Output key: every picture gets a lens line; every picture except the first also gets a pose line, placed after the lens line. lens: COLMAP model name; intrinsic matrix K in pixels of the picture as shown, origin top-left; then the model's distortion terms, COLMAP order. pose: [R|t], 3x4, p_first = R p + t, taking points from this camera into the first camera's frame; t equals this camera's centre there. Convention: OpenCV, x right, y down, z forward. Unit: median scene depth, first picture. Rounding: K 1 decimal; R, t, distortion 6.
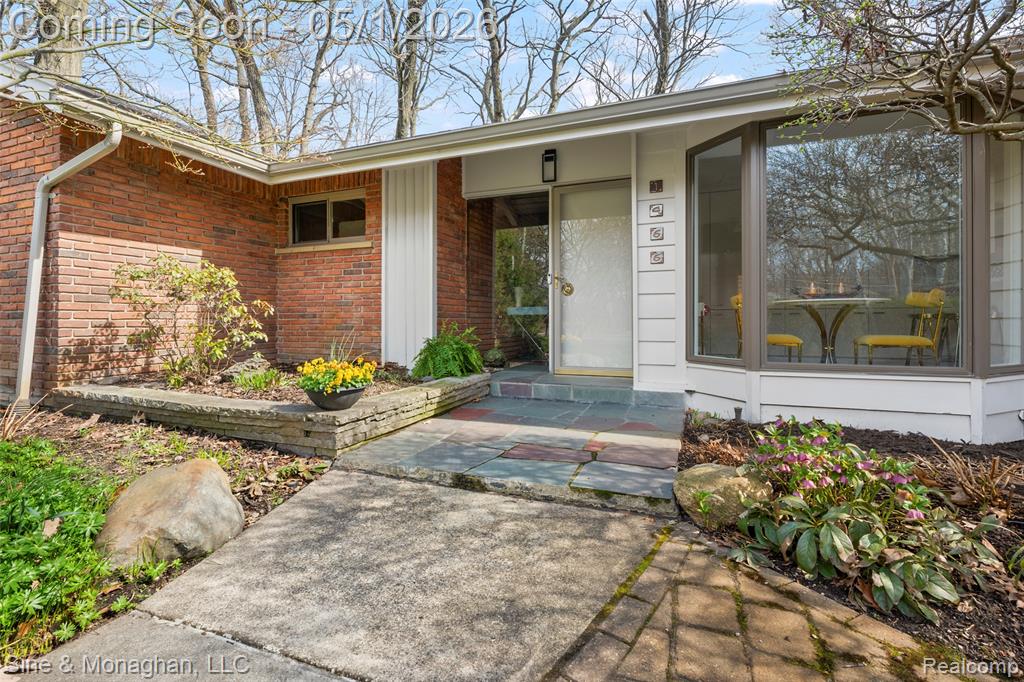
lens RADIAL K [[474.3, 0, 509.7], [0, 474.3, 319.4], [0, 0, 1]] dist [0.003930, 0.000577]
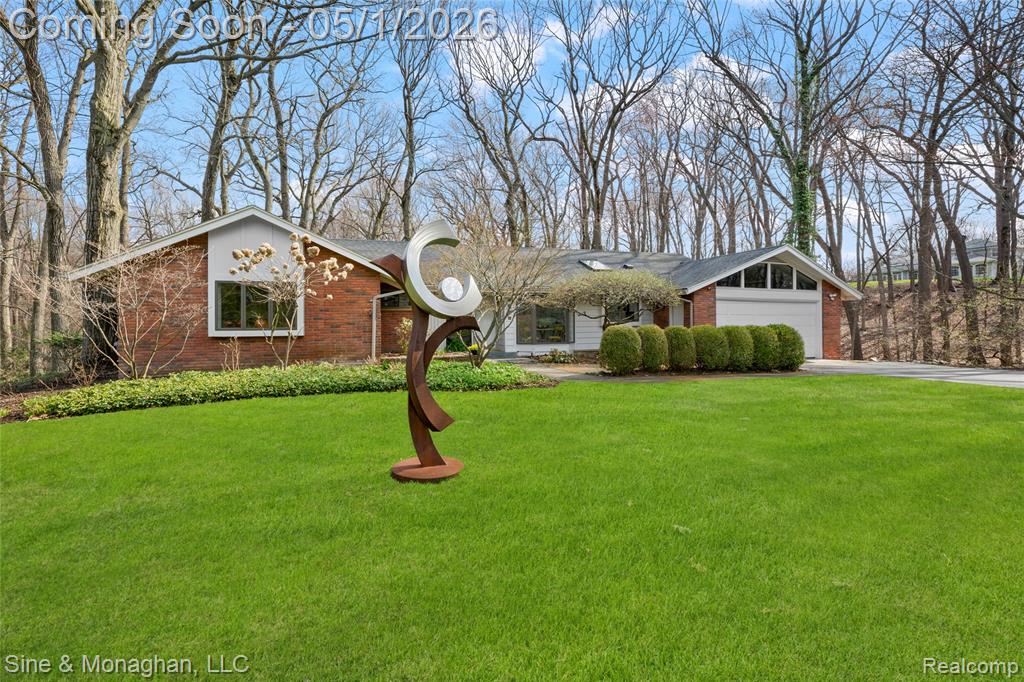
lens RADIAL K [[474.3, 0, 506.3], [0, 474.3, 324.0], [0, 0, 1]] dist [0.003930, 0.000577]
pose [[0.767325, -0.008318, 0.641205, -2.318399], [0.009179, 0.999956, 0.001987, -0.094447], [-0.641193, 0.004361, 0.767367, -2.073945]]
